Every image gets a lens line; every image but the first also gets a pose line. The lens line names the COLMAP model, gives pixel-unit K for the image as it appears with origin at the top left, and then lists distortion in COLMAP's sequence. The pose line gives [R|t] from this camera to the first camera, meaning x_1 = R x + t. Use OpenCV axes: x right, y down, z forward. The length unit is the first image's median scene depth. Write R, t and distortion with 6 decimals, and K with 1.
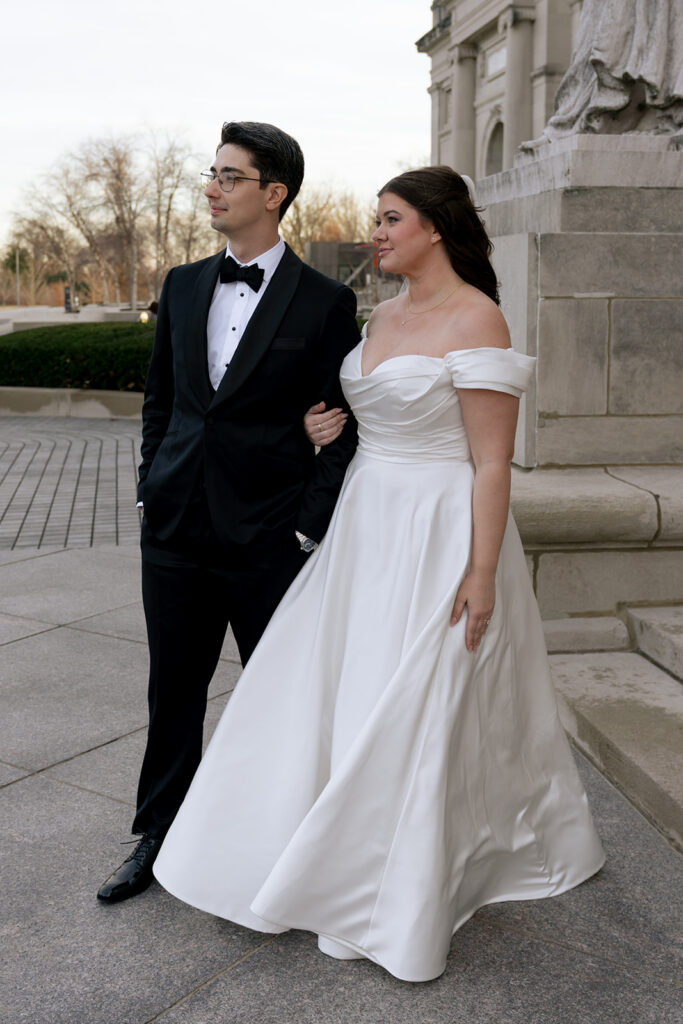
lens RADIAL K [[1285.4, 0, 290.8], [0, 1285.4, 383.4], [0, 0, 1]] dist [-0.003487, 0.008157]
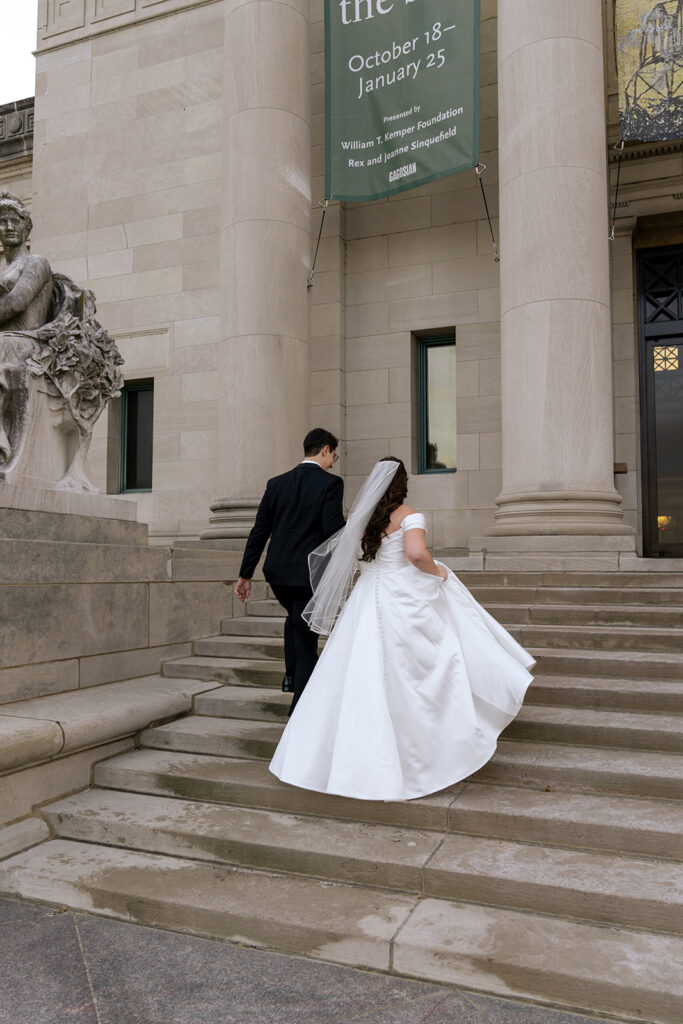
lens RADIAL K [[803.4, 0, 340.9], [0, 803.4, 492.5], [0, 0, 1]] dist [-0.011903, 0.005728]
pose [[0.494129, 0.083084, 0.865410, -0.282527], [0.063024, 0.989381, -0.130971, -0.023569], [-0.867101, 0.119258, 0.483645, 0.202896]]
